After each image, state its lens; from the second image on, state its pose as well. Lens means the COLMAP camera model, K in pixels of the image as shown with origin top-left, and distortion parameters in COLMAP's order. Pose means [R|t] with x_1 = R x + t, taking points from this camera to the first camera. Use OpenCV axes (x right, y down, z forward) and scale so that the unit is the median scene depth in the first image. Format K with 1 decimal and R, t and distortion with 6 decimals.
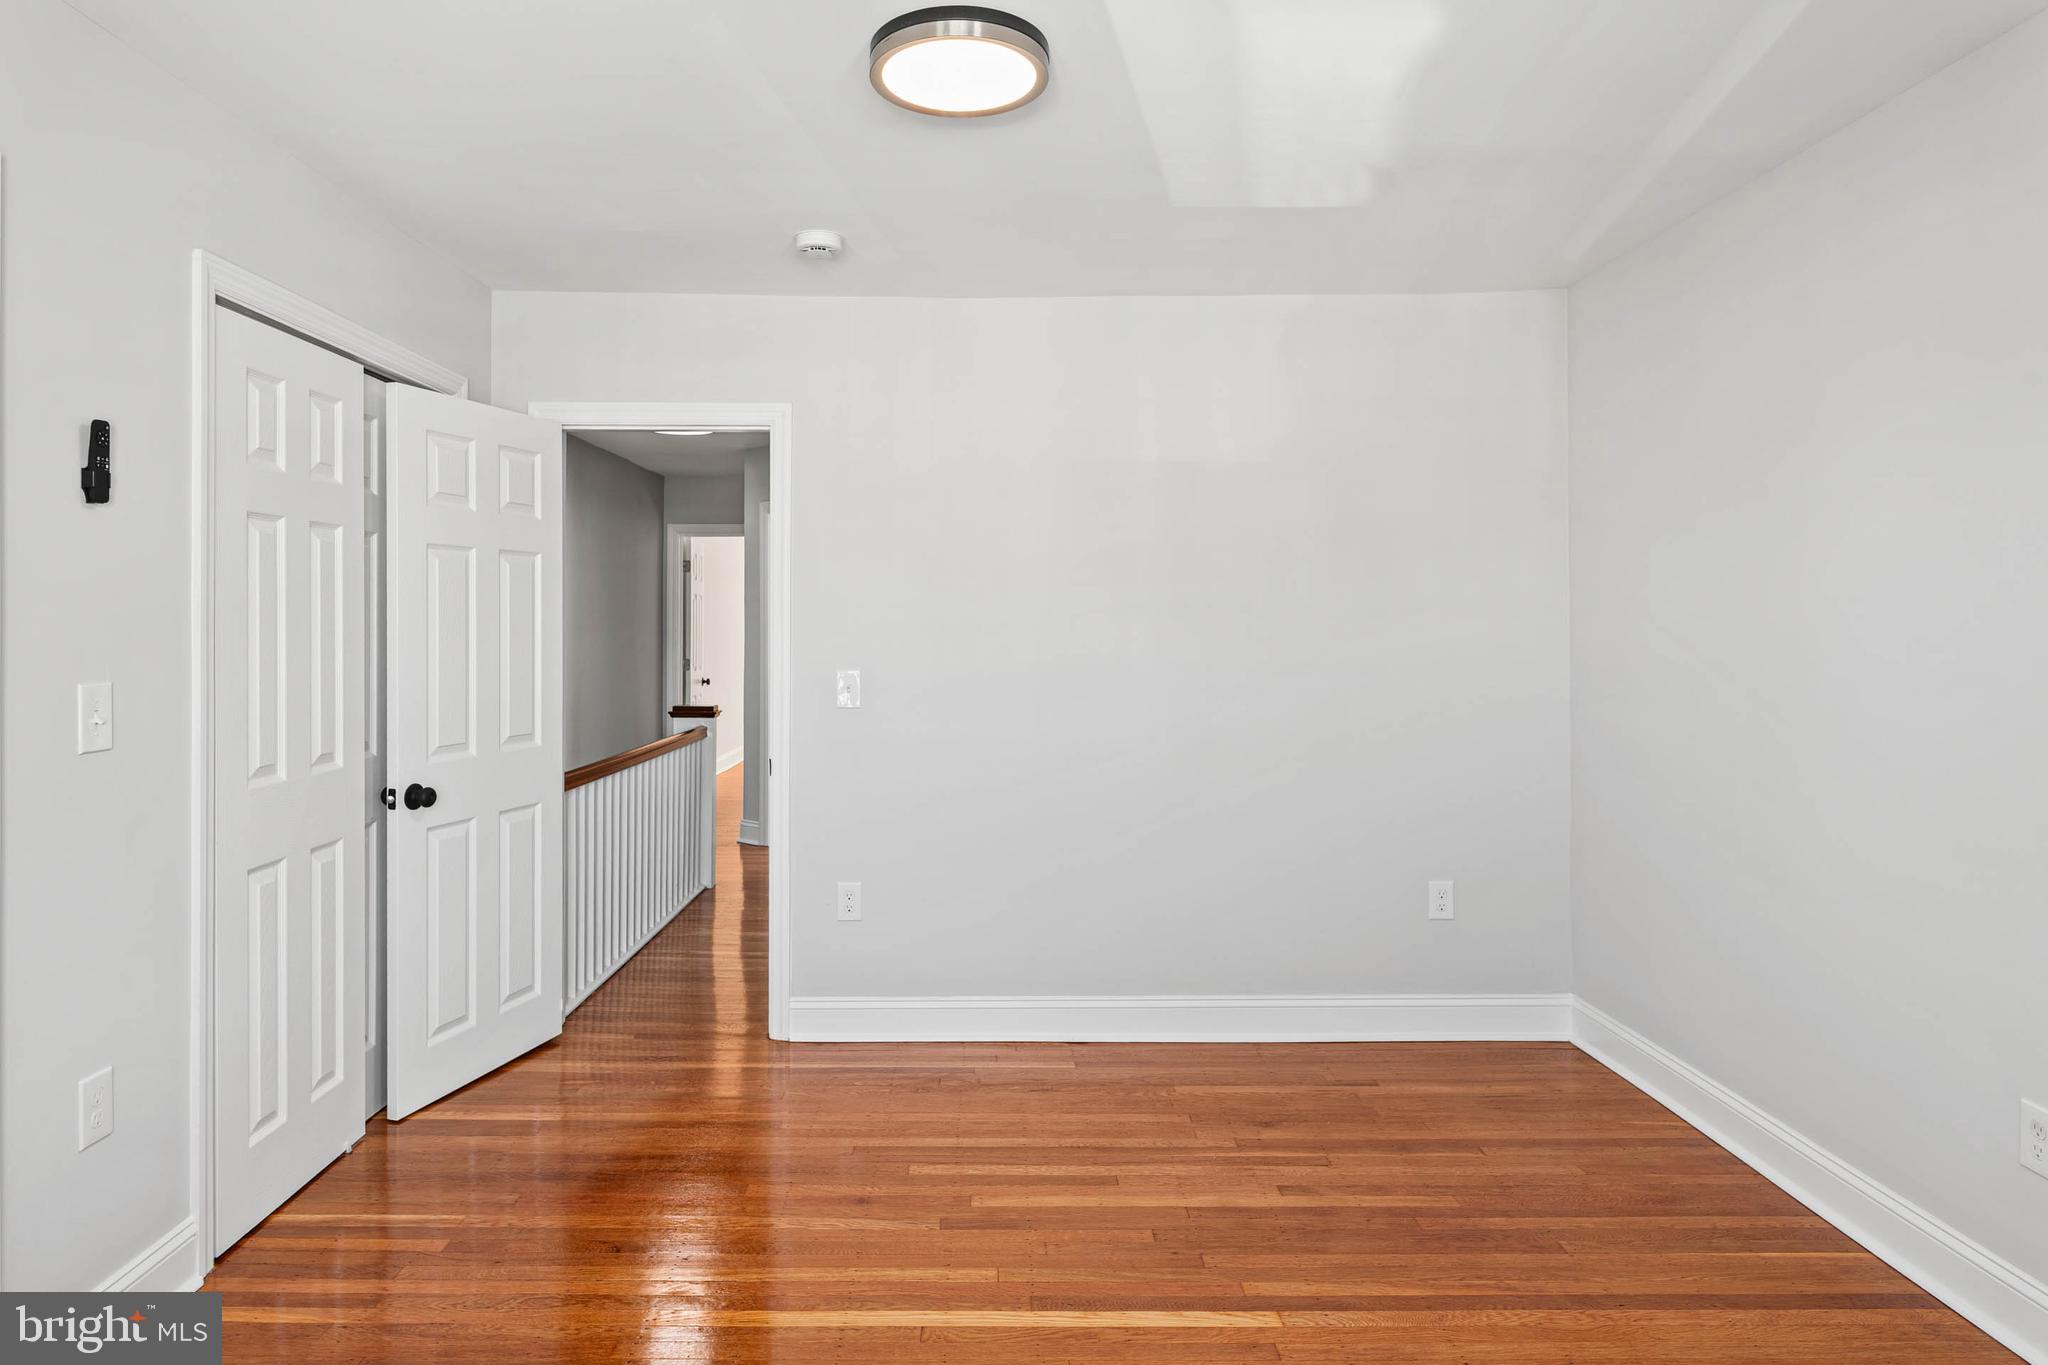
lens RADIAL K [[1180.5, 0, 994.3], [0, 1180.5, 633.0], [0, 0, 1]] dist [-0.006203, -0.001335]
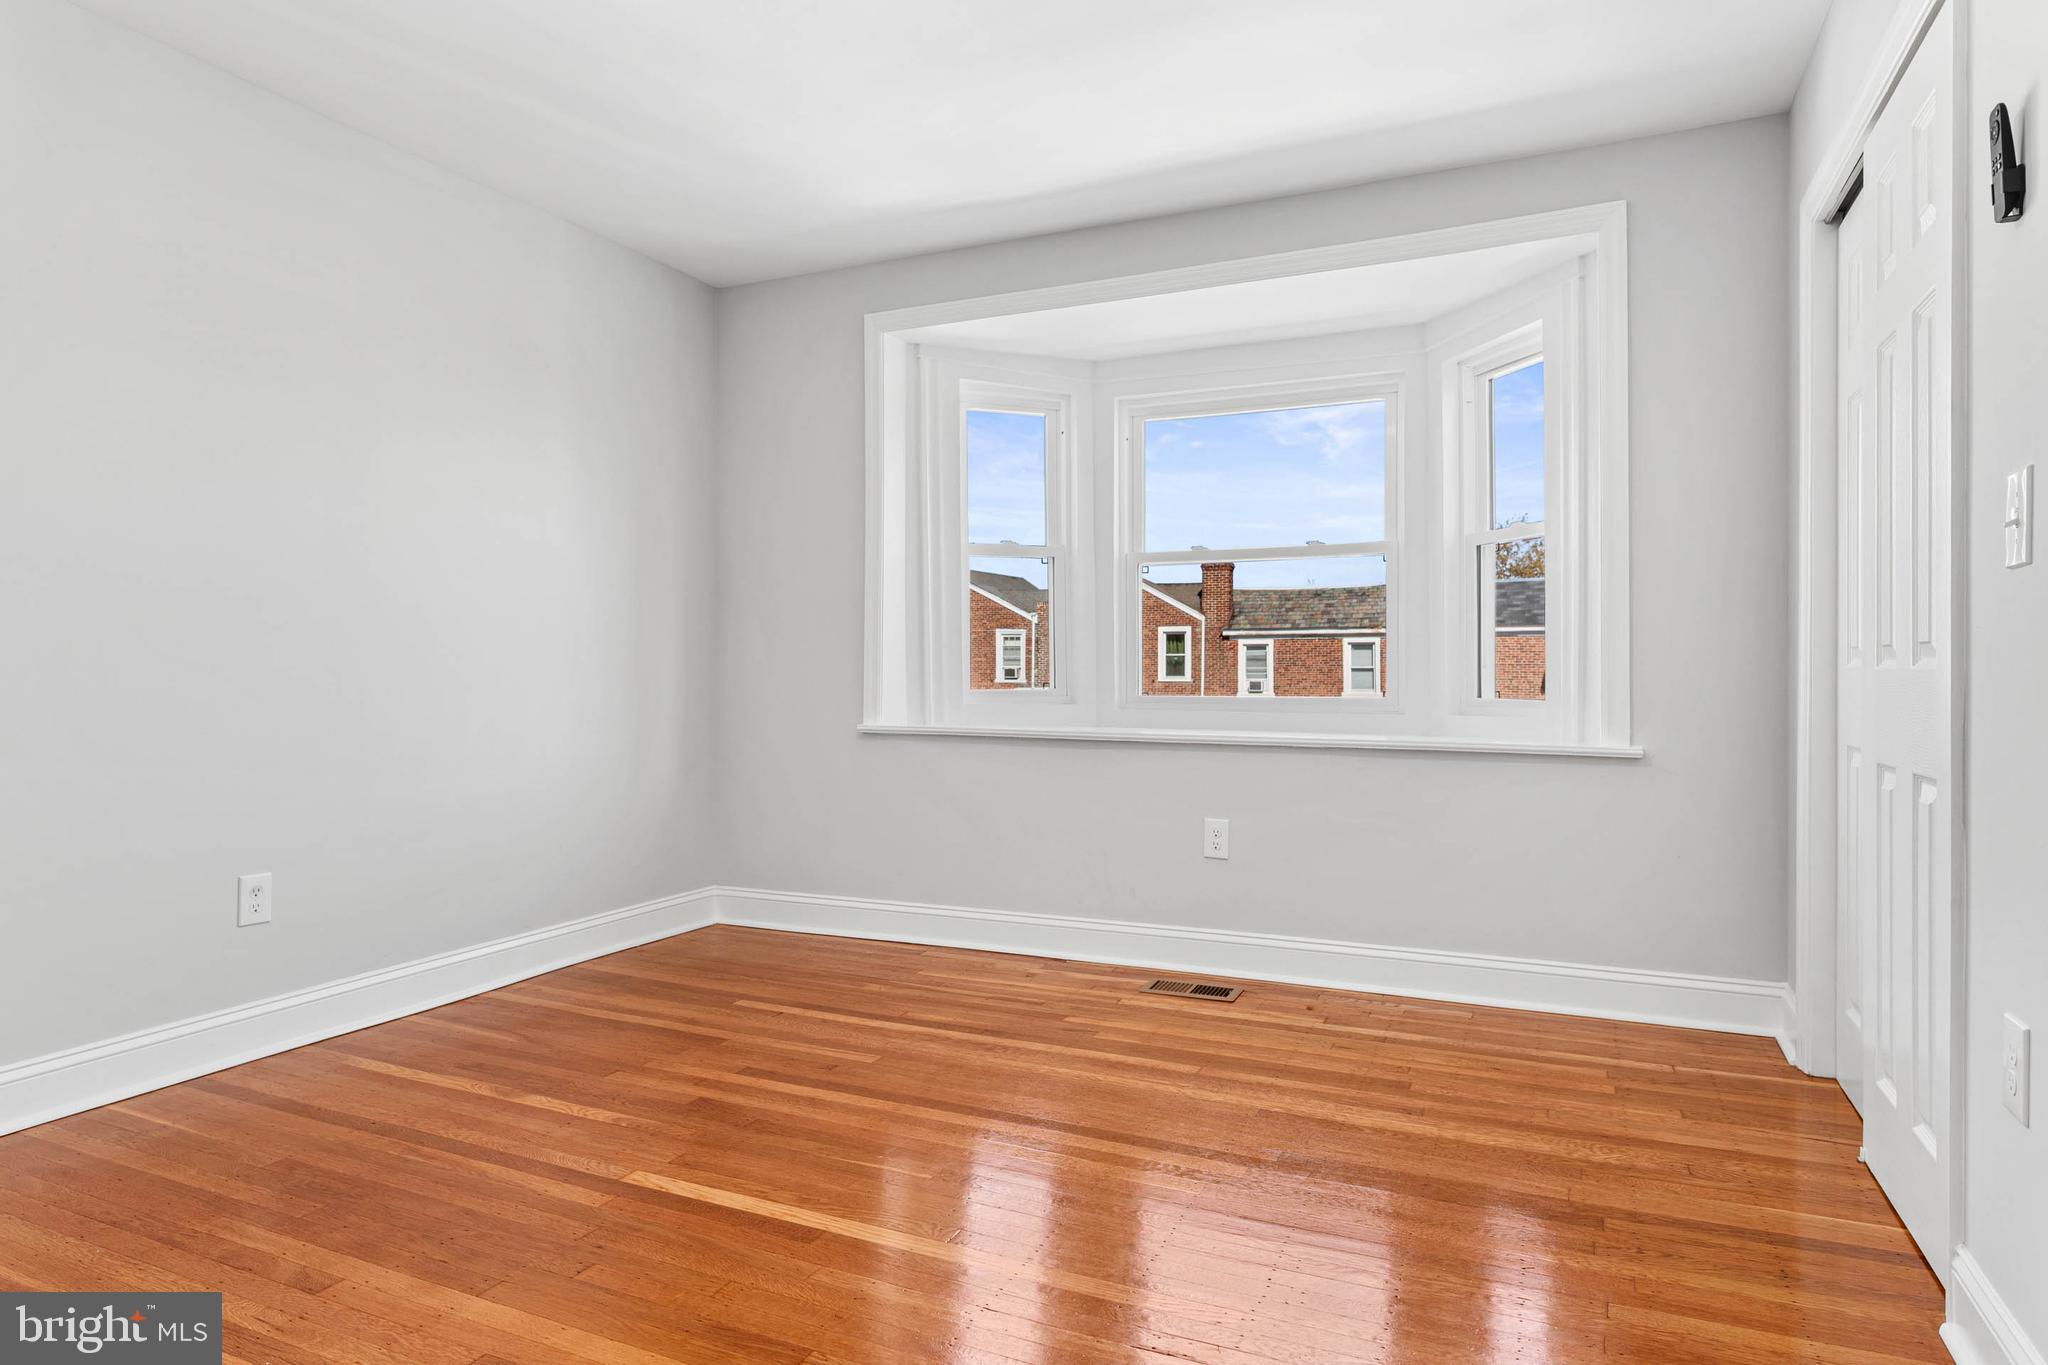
lens RADIAL K [[1180.5, 0, 1022.4], [0, 1180.5, 677.6], [0, 0, 1]] dist [-0.006203, -0.001335]
pose [[-0.906018, -0.002578, 0.423232, -0.440592], [0.000838, 0.999969, 0.007886, 0.138353], [-0.423239, 0.007500, -0.905987, 1.604905]]
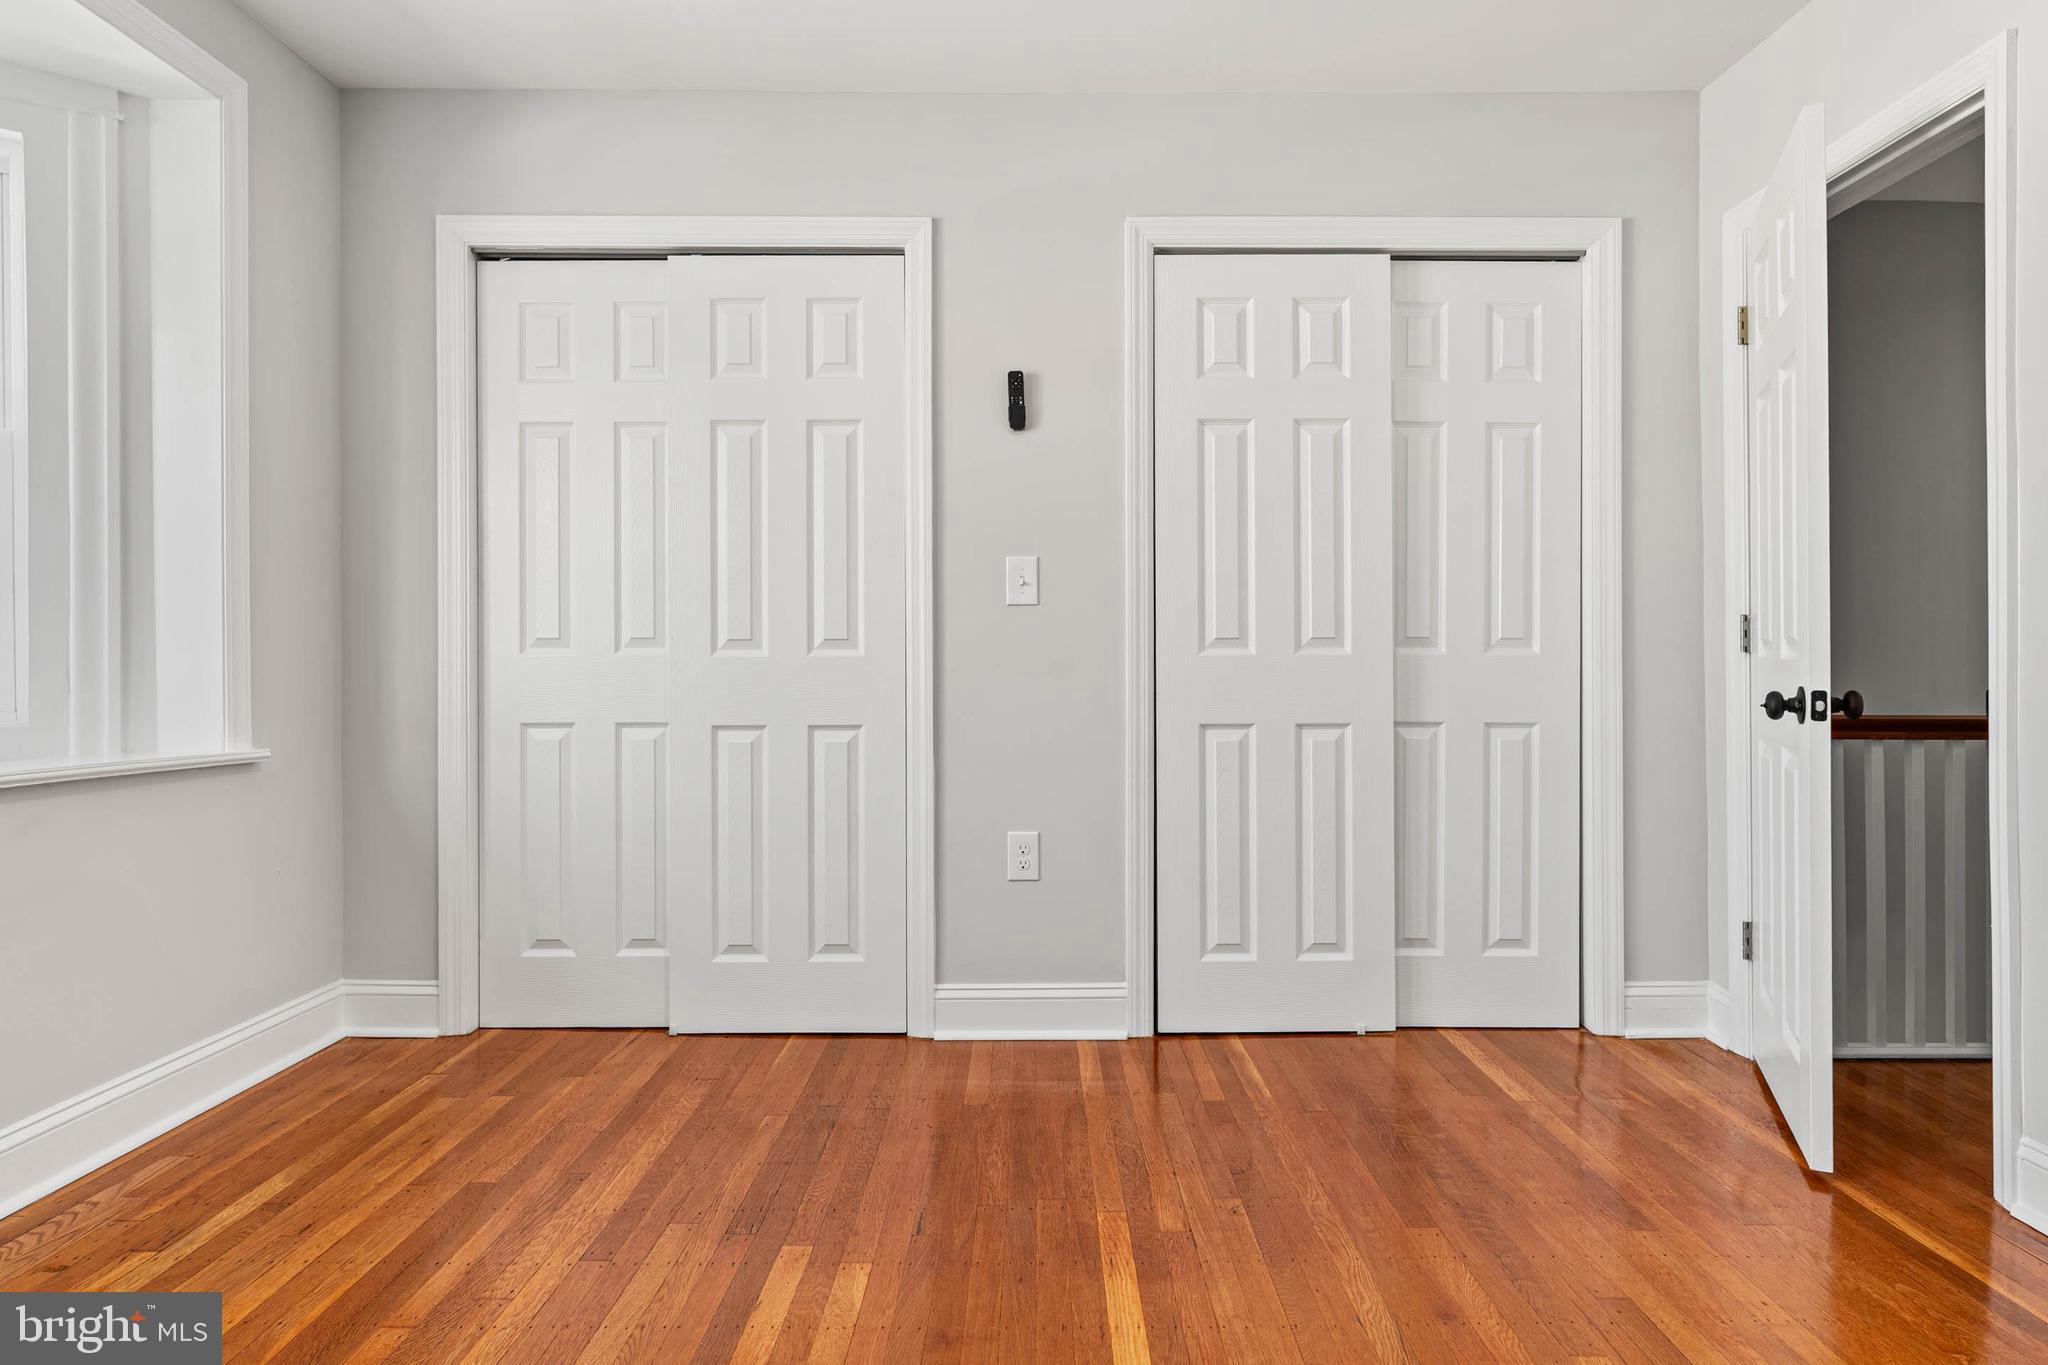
lens RADIAL K [[1180.5, 0, 1034.5], [0, 1180.5, 673.6], [0, 0, 1]] dist [-0.006203, -0.001335]
pose [[0.001811, -0.000744, -0.999998, 0.560068], [-0.000803, 0.999999, -0.000745, 0.156636], [0.999998, 0.000804, 0.001810, 0.857291]]
